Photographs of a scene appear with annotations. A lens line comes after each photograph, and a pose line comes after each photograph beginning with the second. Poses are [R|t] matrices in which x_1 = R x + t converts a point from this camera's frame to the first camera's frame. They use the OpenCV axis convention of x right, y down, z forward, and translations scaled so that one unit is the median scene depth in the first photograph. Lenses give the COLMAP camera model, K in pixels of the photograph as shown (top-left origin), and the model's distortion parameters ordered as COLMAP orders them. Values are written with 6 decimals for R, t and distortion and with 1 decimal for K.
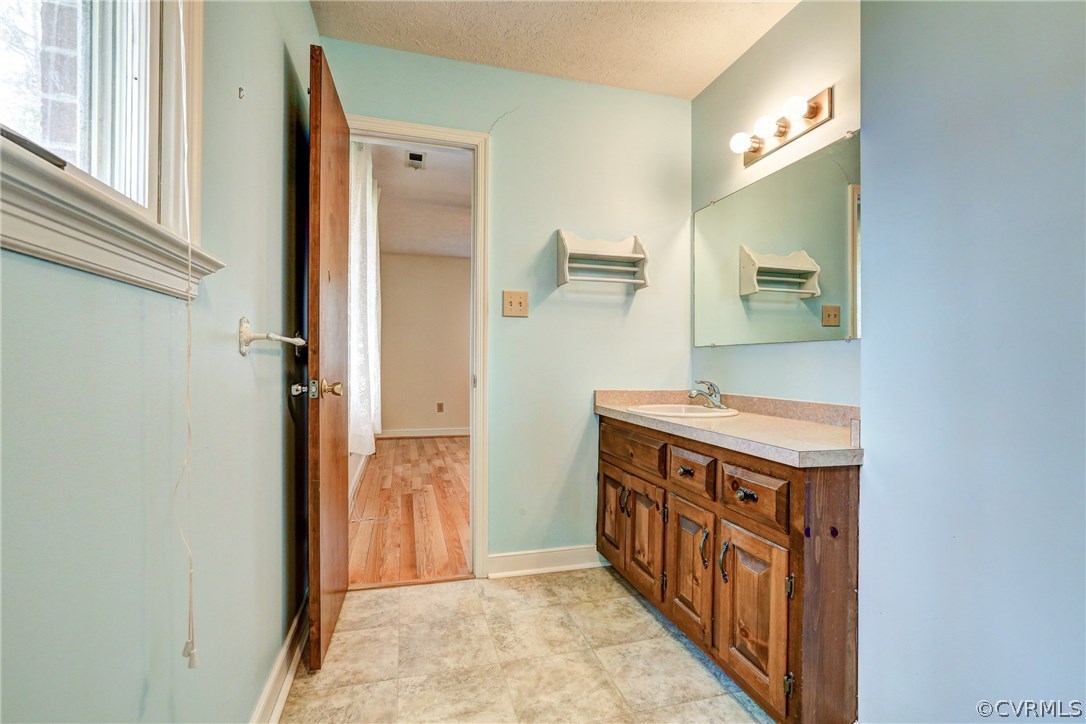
lens RADIAL K [[498.2, 0, 540.0], [0, 498.2, 359.8], [0, 0, 1]] dist [-0.035874, 0.013640]
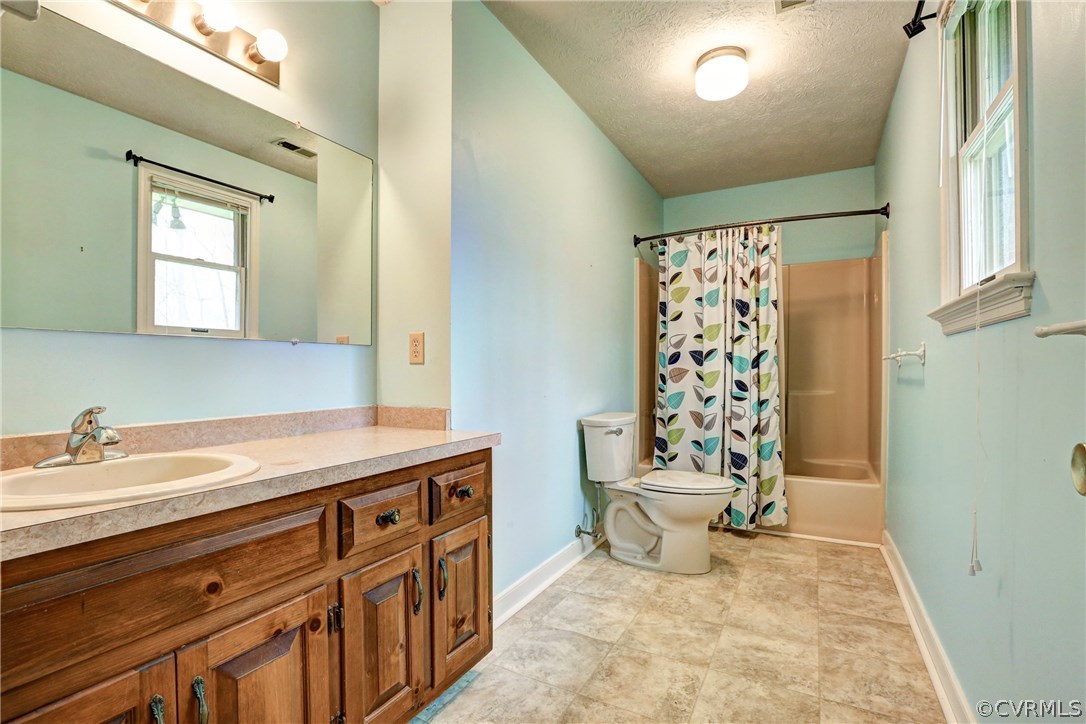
lens RADIAL K [[500.3, 0, 541.7], [0, 500.3, 363.7], [0, 0, 1]] dist [-0.055806, 0.024963]
pose [[-0.717120, 0.000867, 0.696949, -0.465018], [-0.007862, 0.999926, -0.009334, 0.005806], [-0.696905, -0.012173, -0.717060, 1.707394]]
